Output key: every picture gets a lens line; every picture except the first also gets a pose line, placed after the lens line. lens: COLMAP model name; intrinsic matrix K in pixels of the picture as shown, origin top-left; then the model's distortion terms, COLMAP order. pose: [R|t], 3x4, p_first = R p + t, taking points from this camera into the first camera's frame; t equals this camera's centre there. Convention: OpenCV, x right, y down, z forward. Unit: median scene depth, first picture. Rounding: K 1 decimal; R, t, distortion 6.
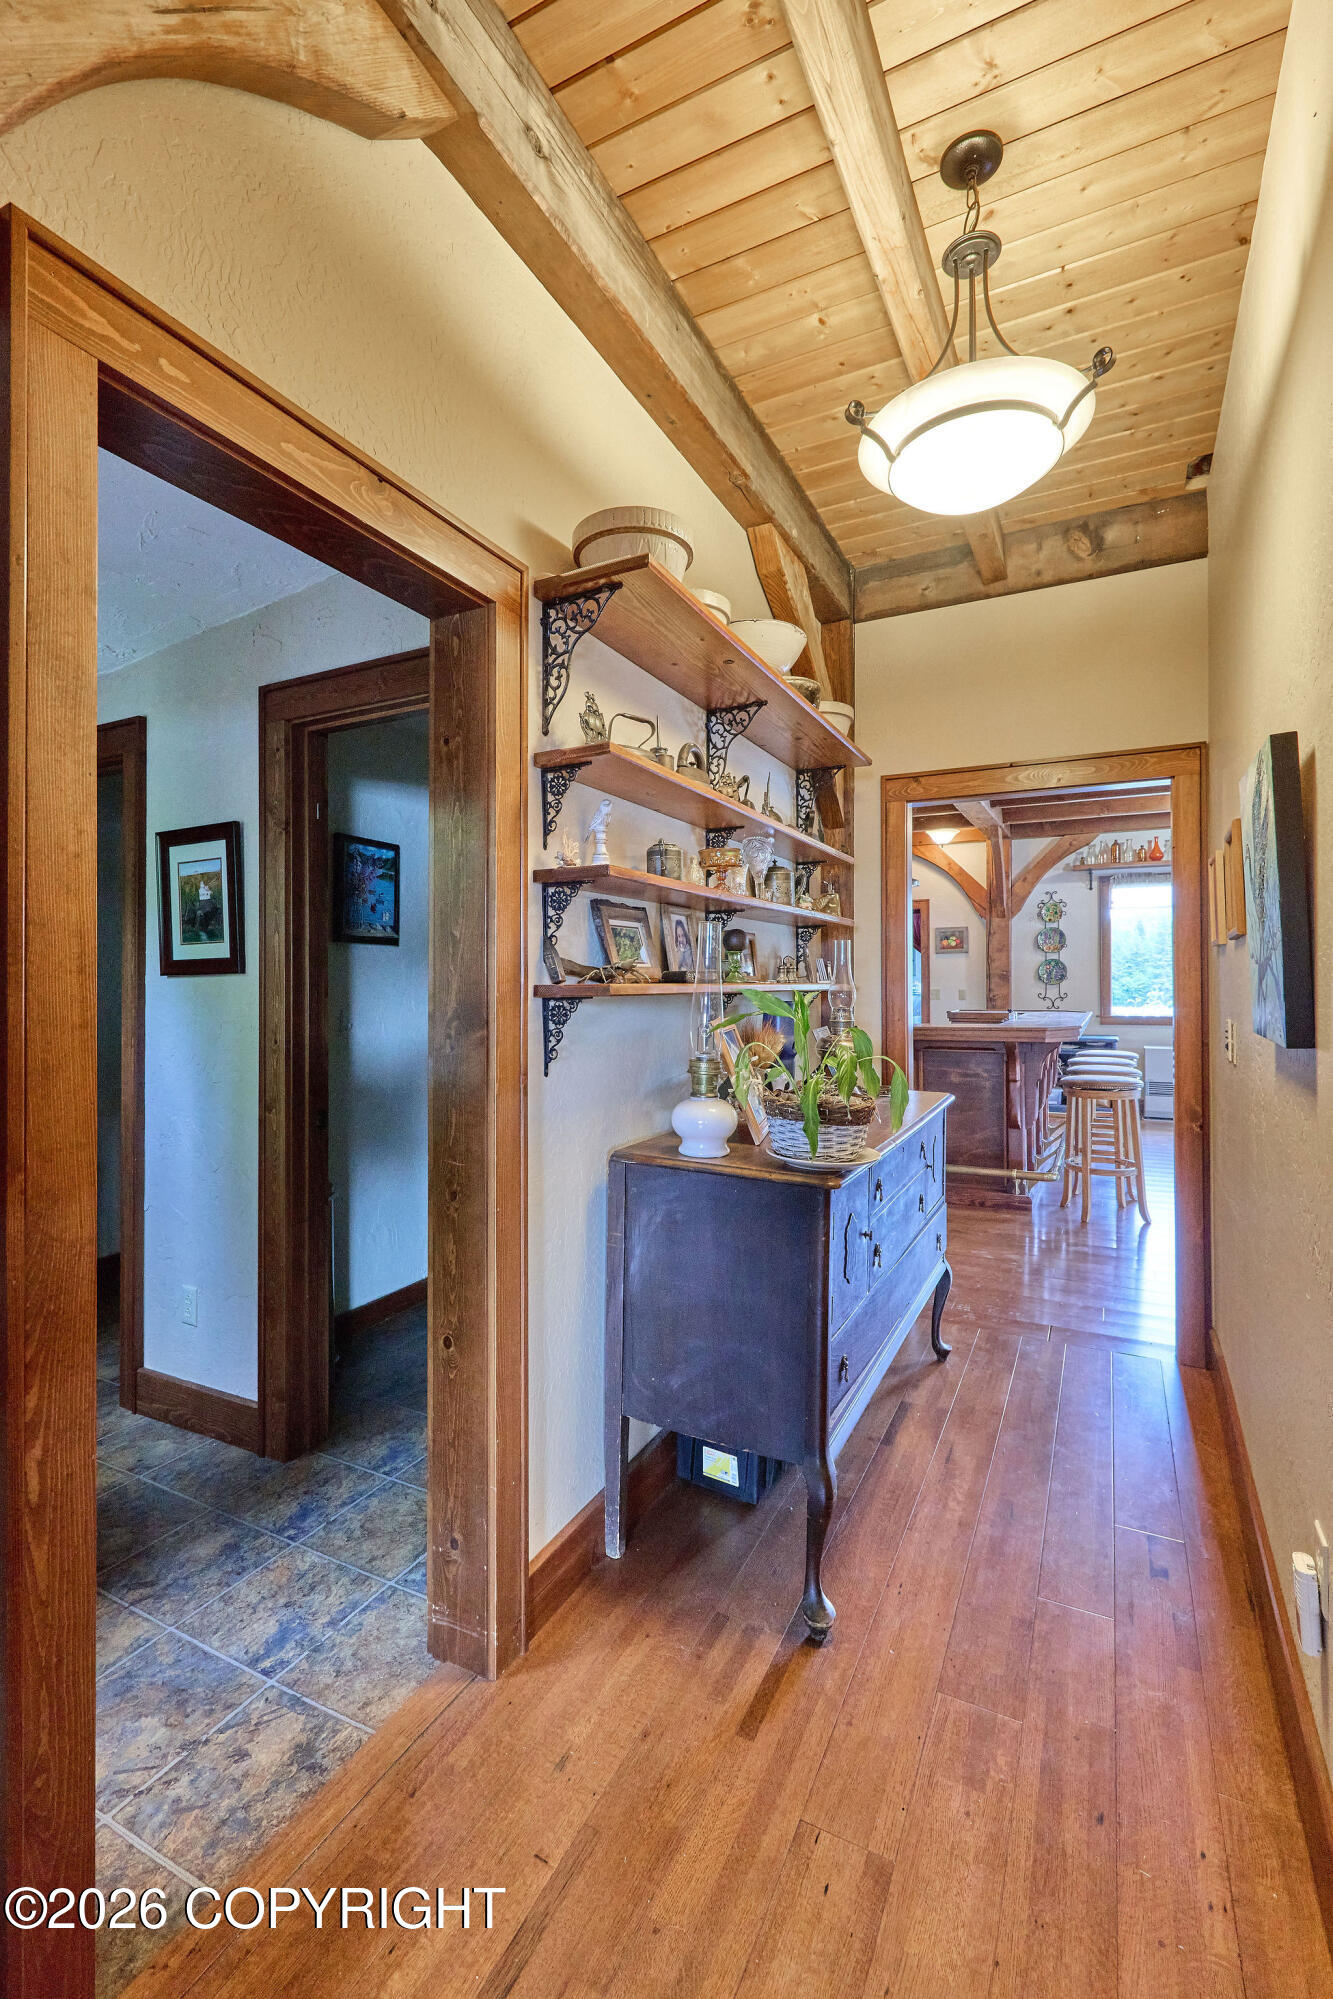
lens RADIAL K [[864.9, 0, 677.2], [0, 864.9, 991.1], [0, 0, 1]] dist [0.001414, 0.000554]
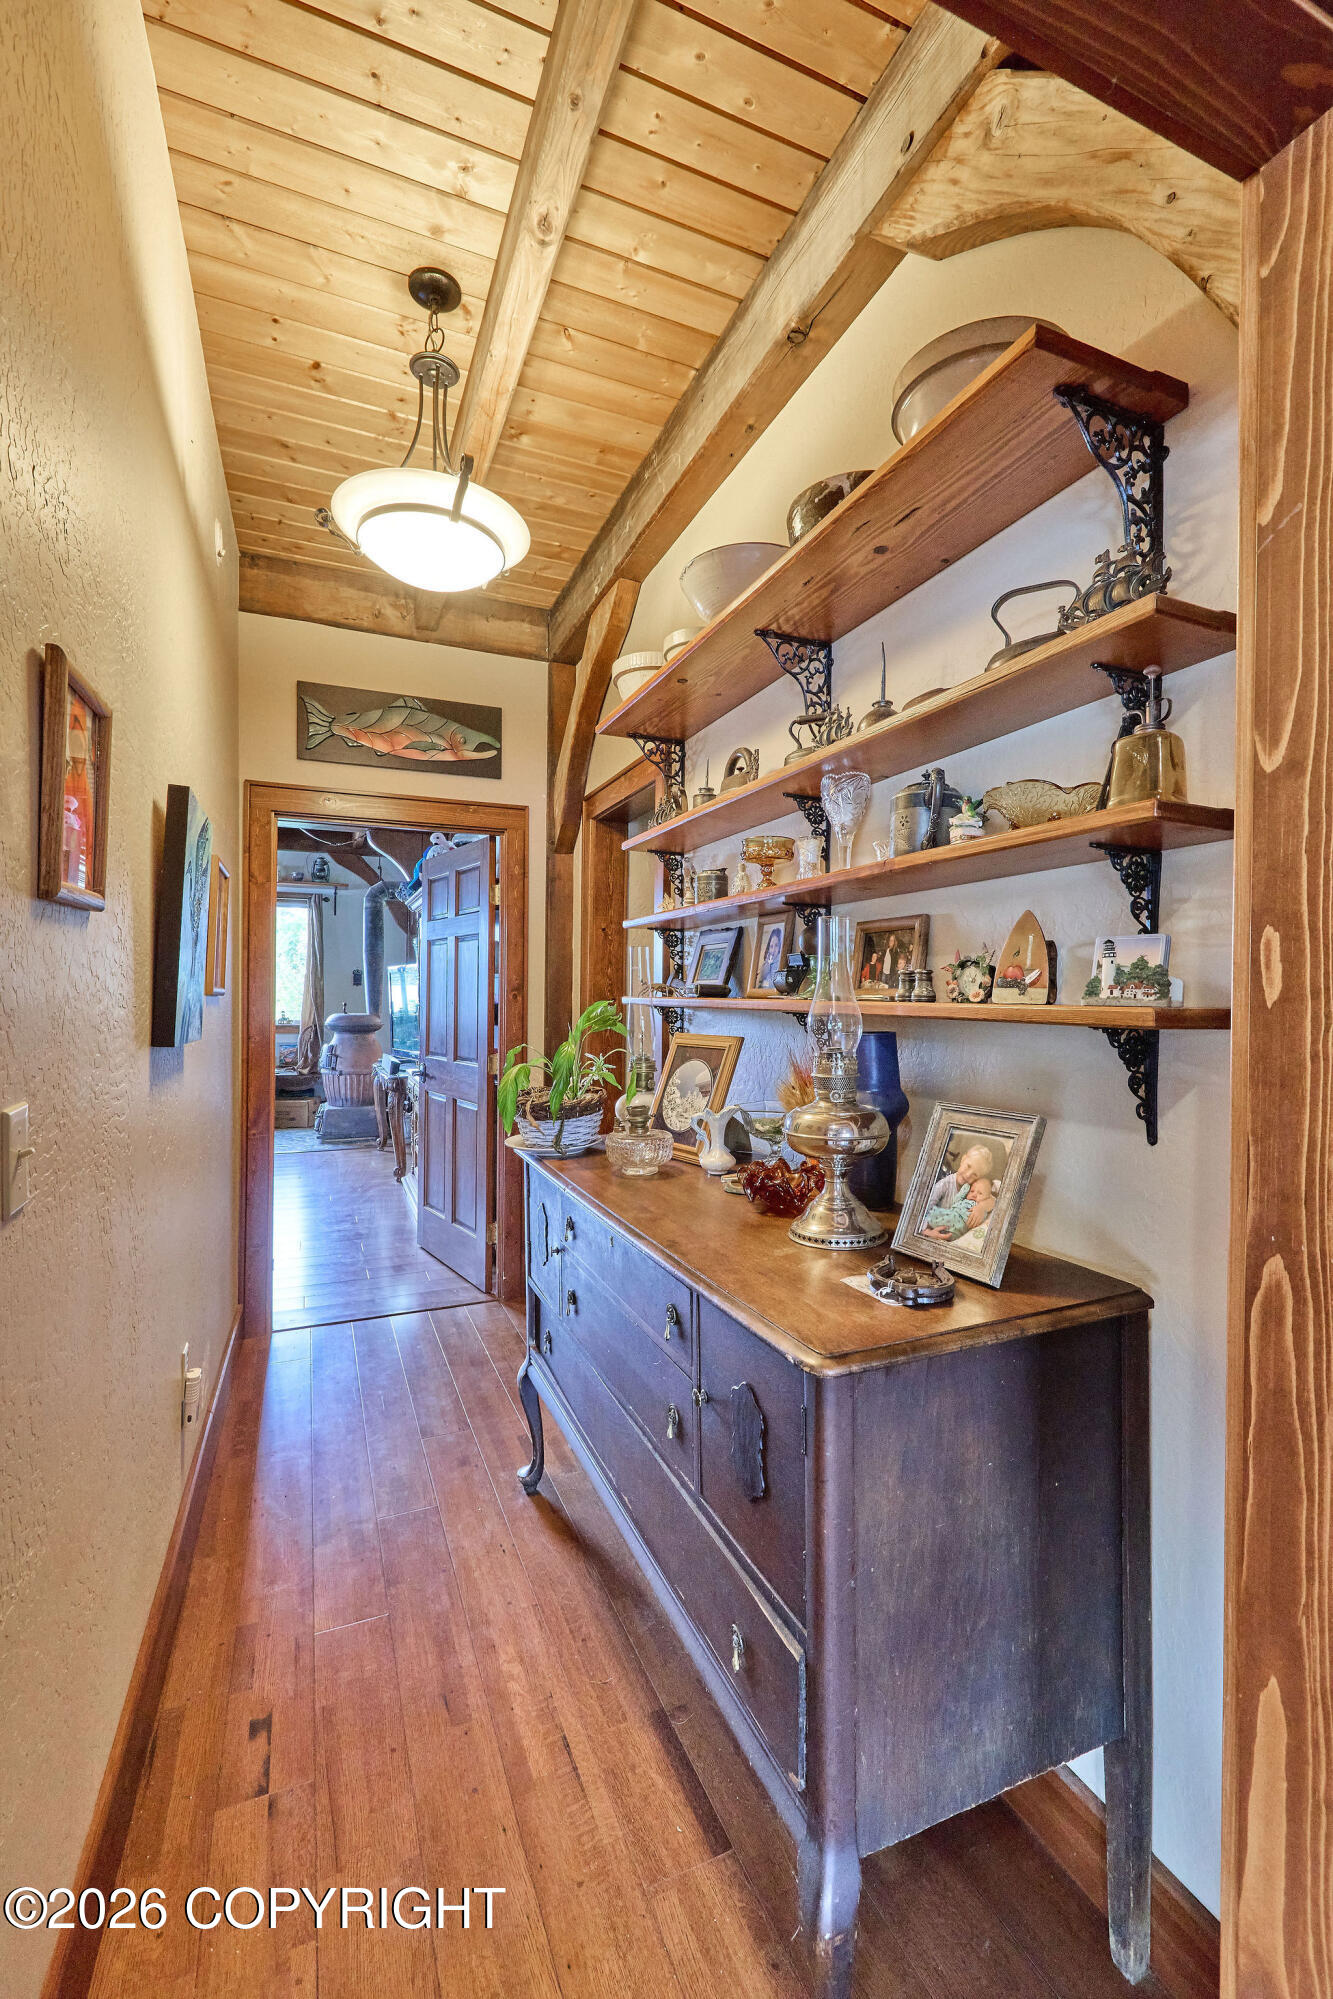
lens RADIAL K [[864.9, 0, 674.5], [0, 864.9, 996.9], [0, 0, 1]] dist [0.001414, 0.000554]
pose [[-0.649239, 0.005903, -0.760561, 0.899723], [-0.007501, 0.999872, 0.014164, -0.024066], [0.760547, 0.014900, -0.649112, 1.775705]]
